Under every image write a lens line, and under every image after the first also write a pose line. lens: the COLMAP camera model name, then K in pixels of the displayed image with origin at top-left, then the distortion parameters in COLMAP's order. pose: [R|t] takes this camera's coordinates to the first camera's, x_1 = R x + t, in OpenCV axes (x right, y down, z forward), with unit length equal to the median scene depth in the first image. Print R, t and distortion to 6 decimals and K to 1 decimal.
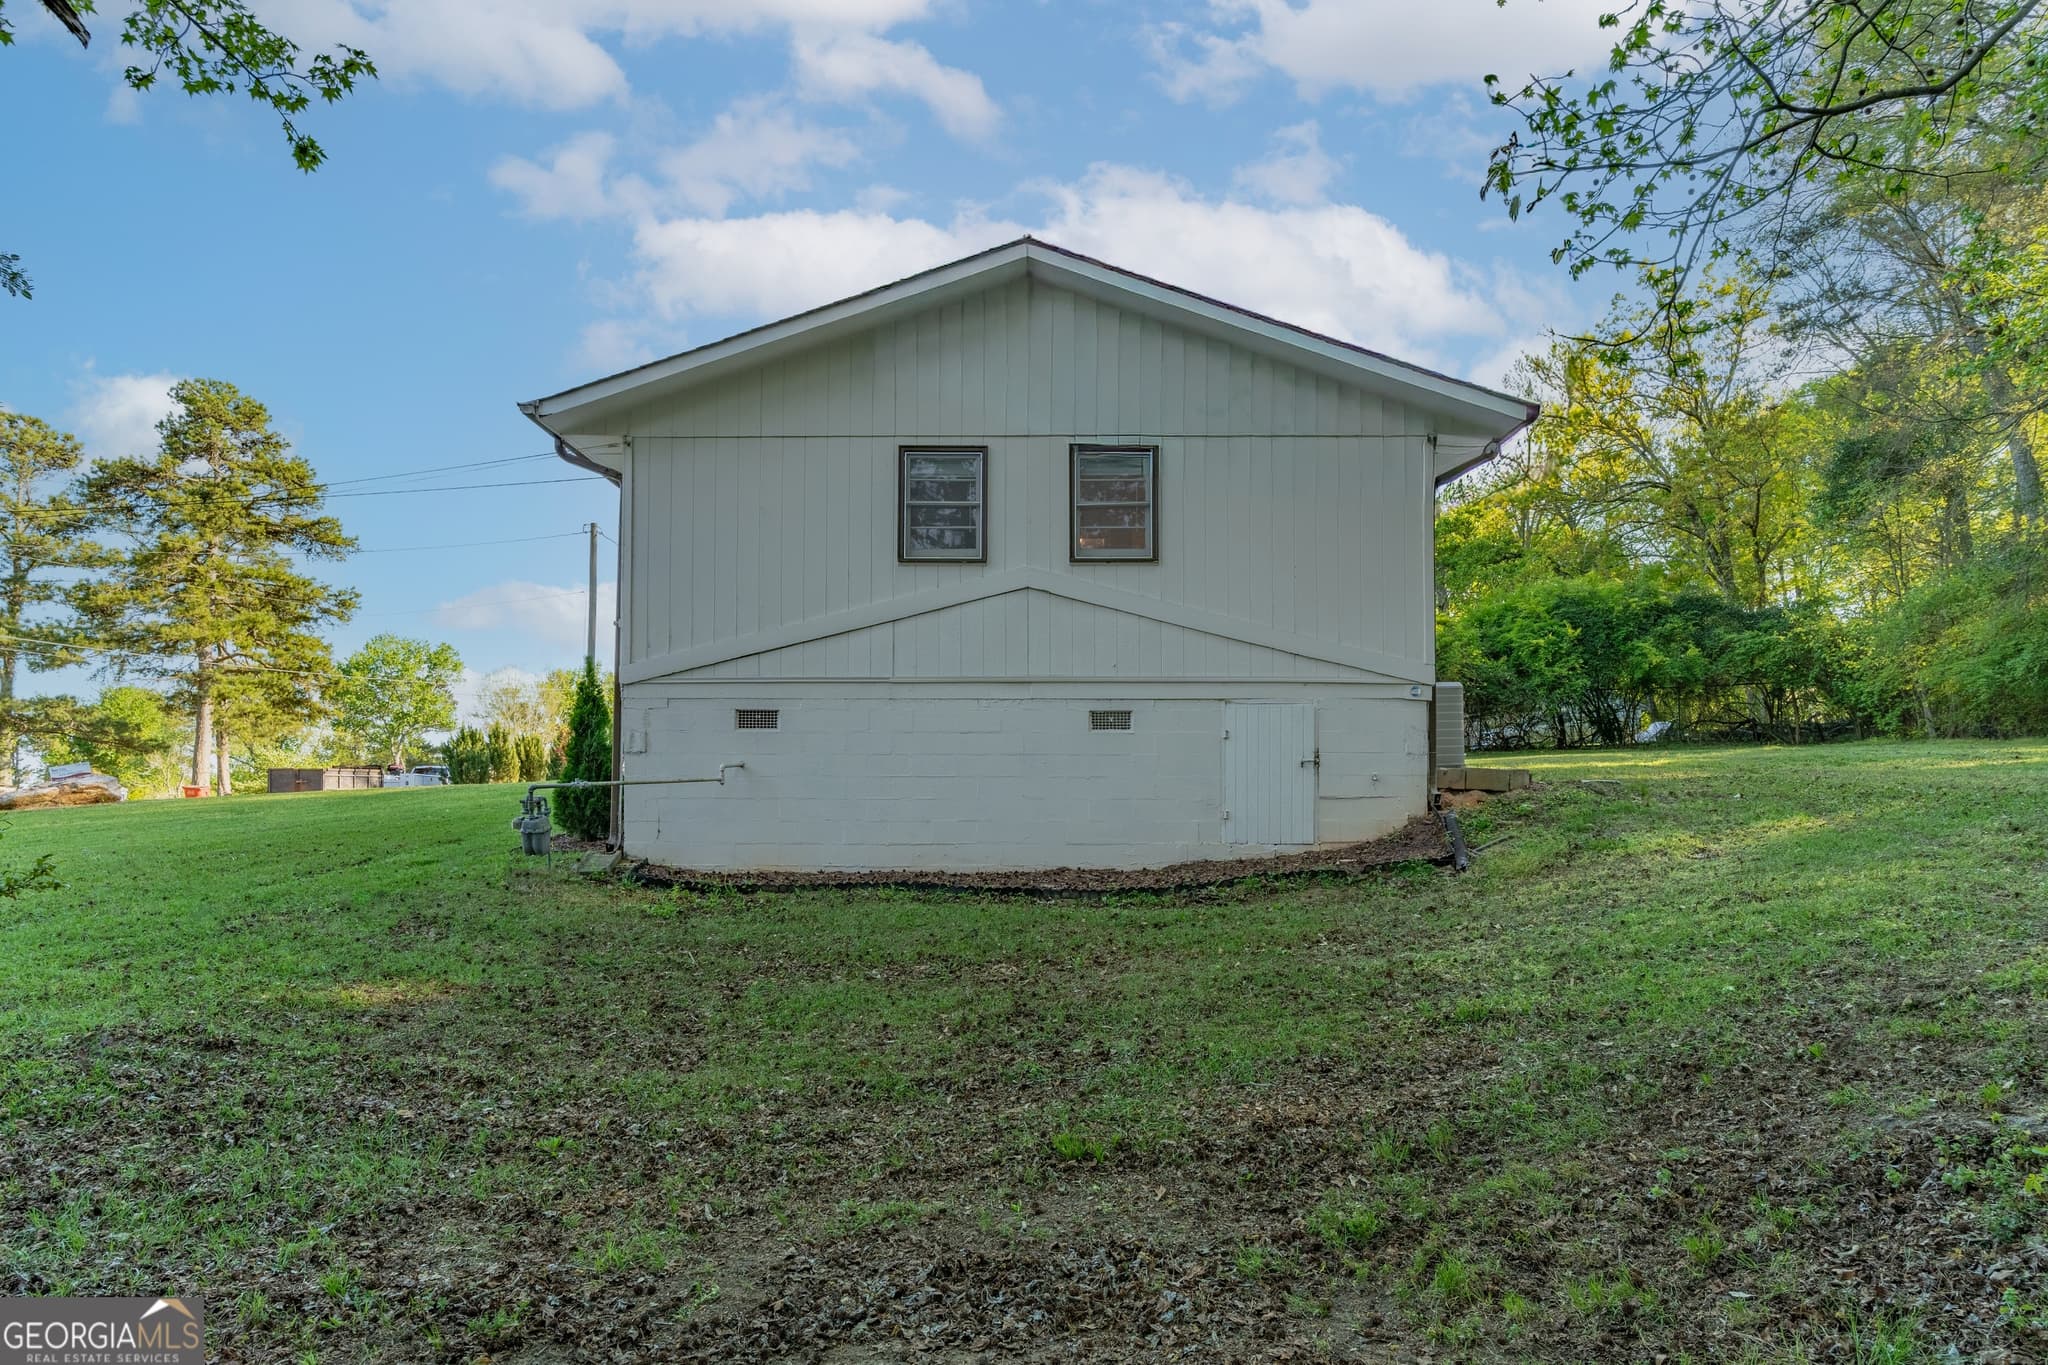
lens RADIAL K [[1108.7, 0, 1026.5], [0, 1108.7, 649.9], [0, 0, 1]] dist [0.000832, -0.000801]
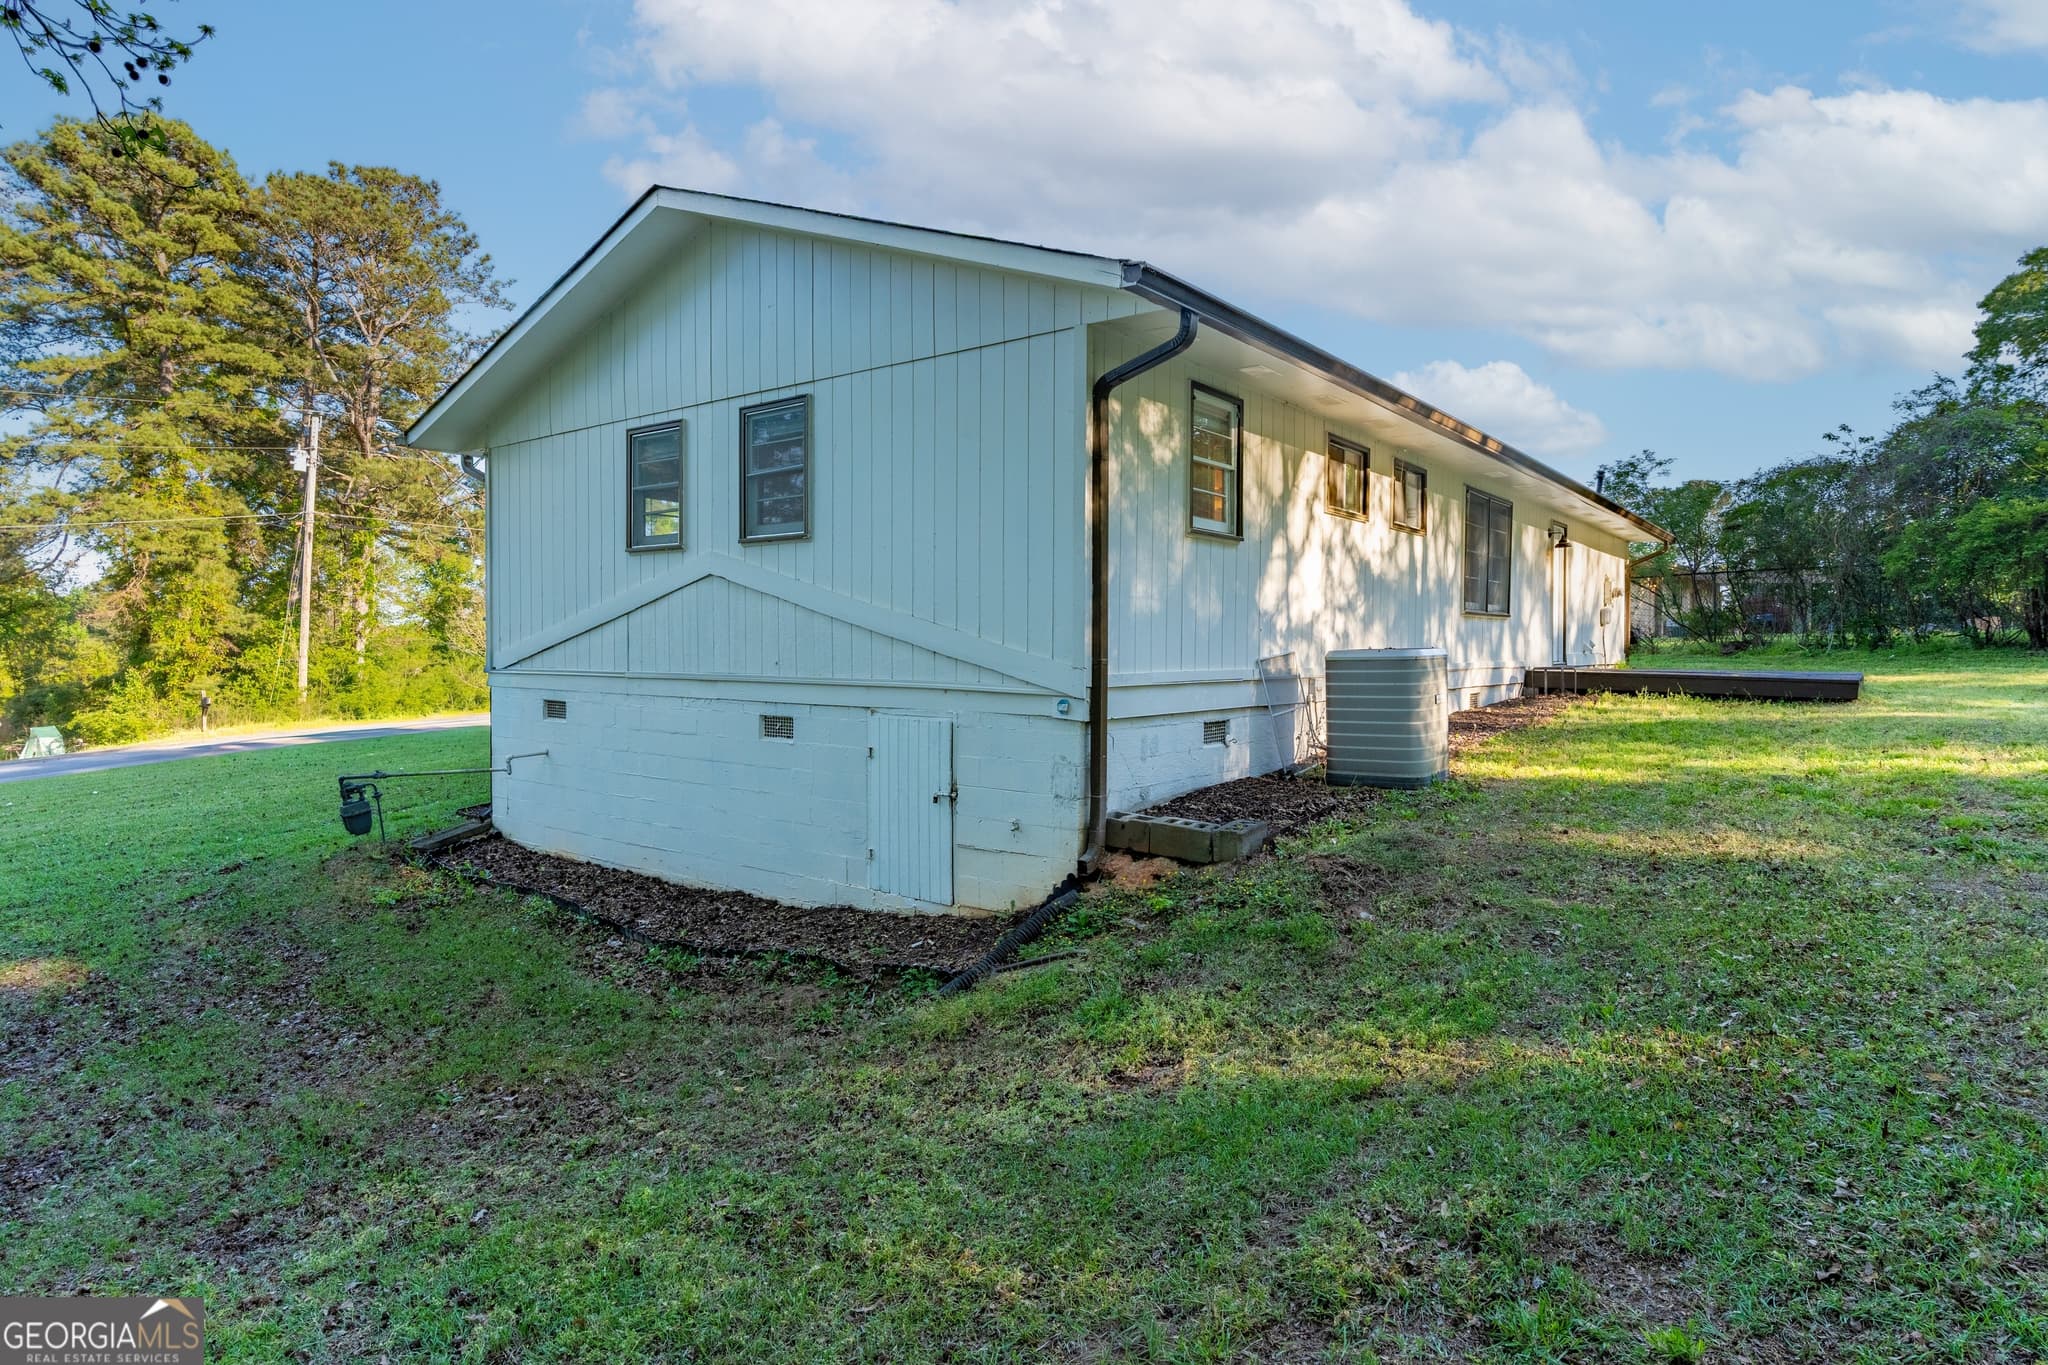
lens RADIAL K [[1108.7, 0, 1026.5], [0, 1108.7, 649.9], [0, 0, 1]] dist [0.000832, -0.000801]
pose [[0.792903, 0.006530, -0.609313, 0.747124], [0.026552, 0.998623, 0.045254, -0.029678], [0.608769, -0.052060, 0.791637, 0.443614]]
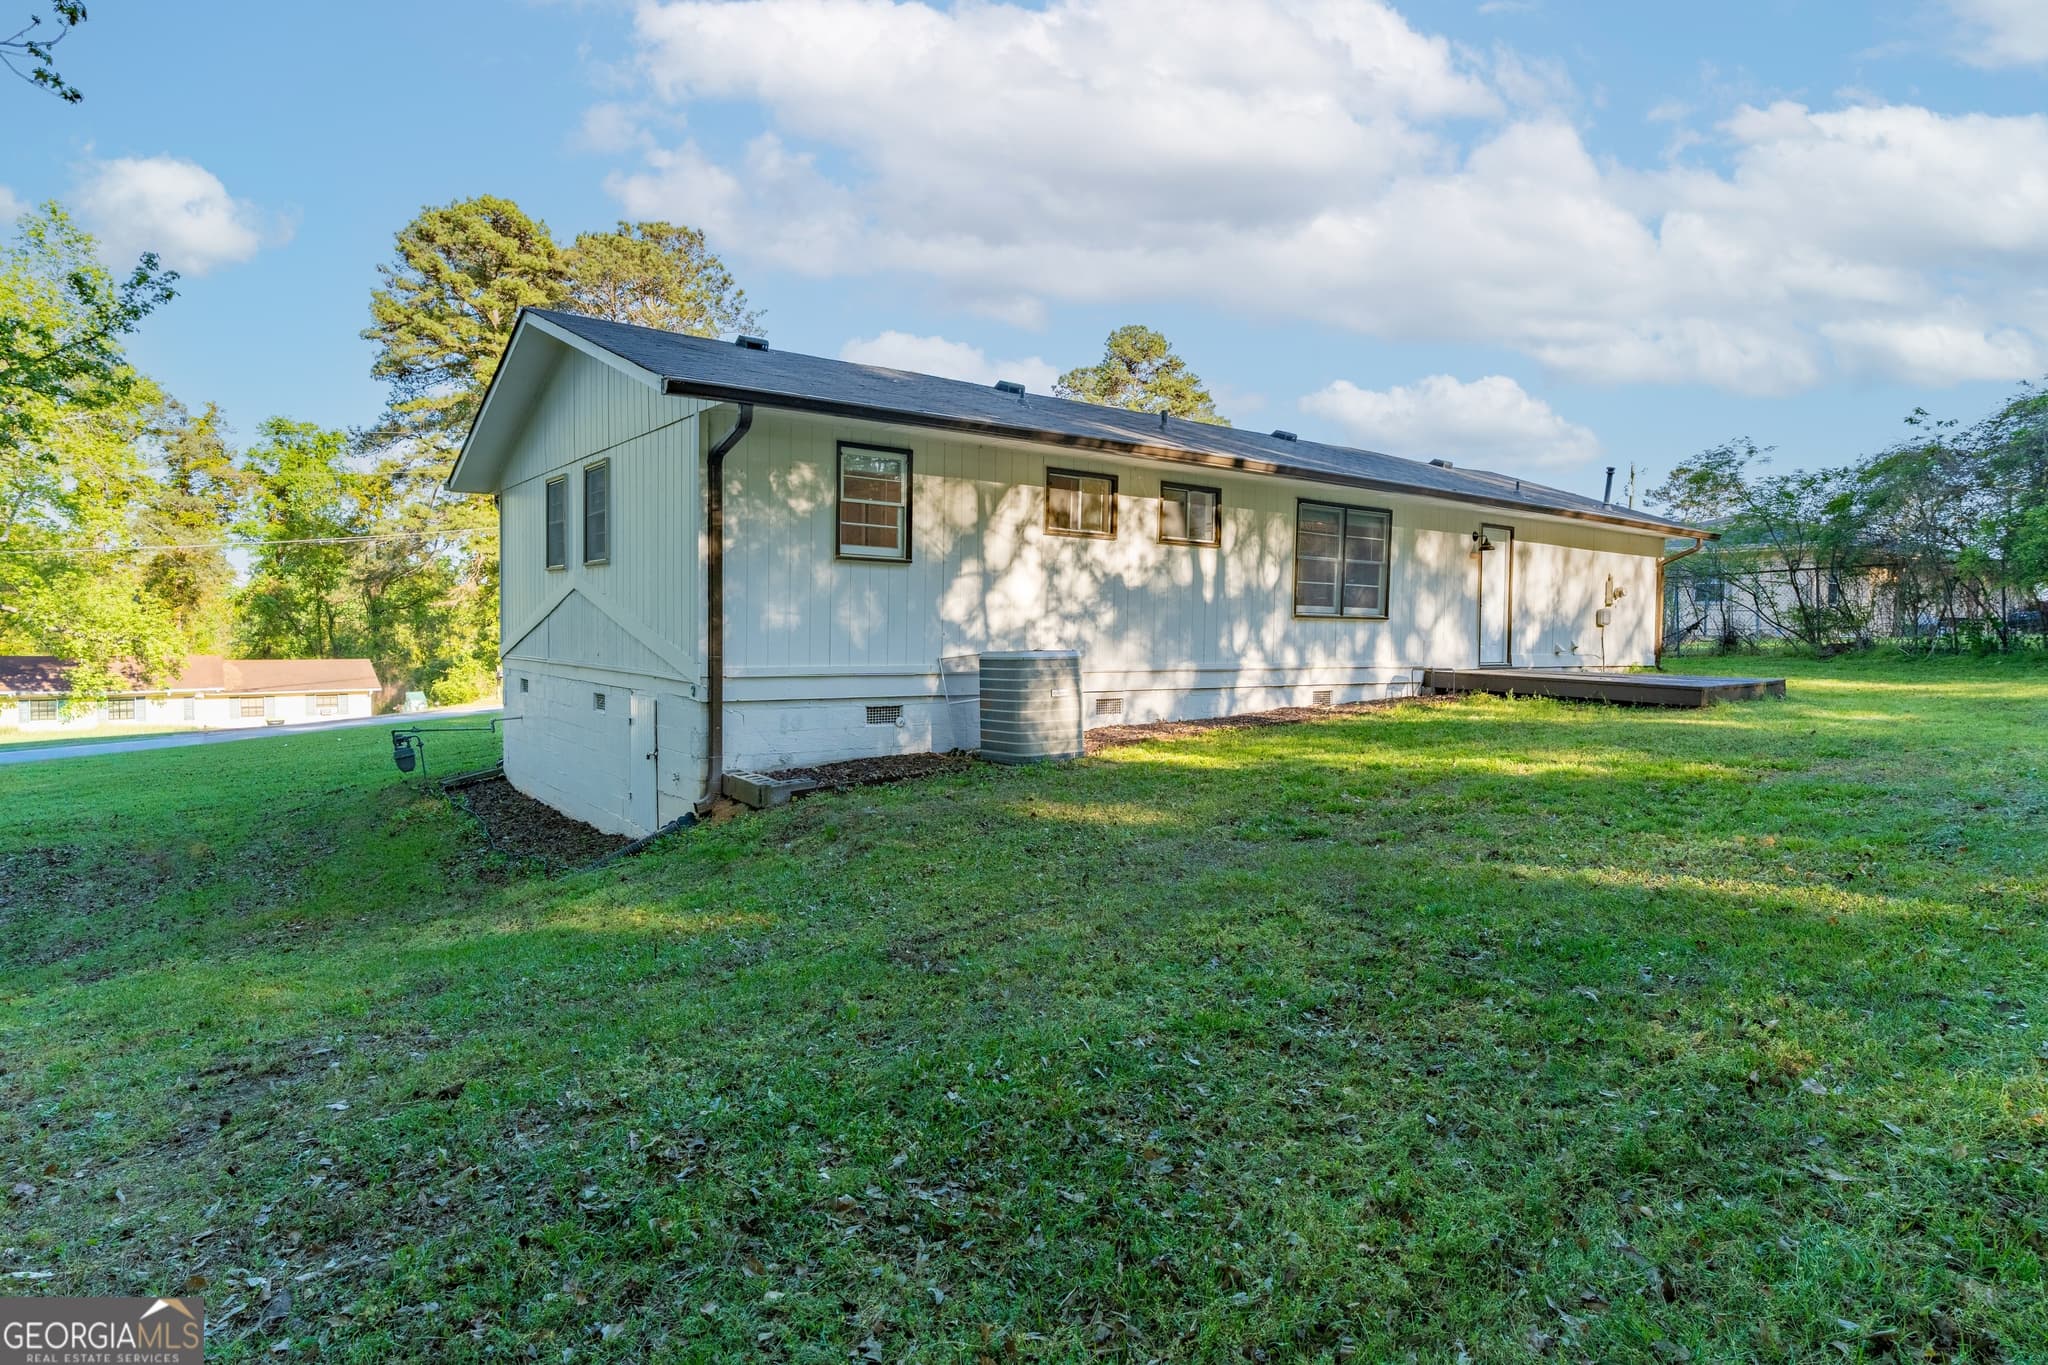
lens RADIAL K [[1108.7, 0, 1026.5], [0, 1108.7, 649.9], [0, 0, 1]] dist [0.000832, -0.000801]
pose [[0.602152, 0.024000, -0.798021, 1.269766], [0.026083, 0.998423, 0.049708, -0.037509], [0.797955, -0.050747, 0.600577, 0.658901]]
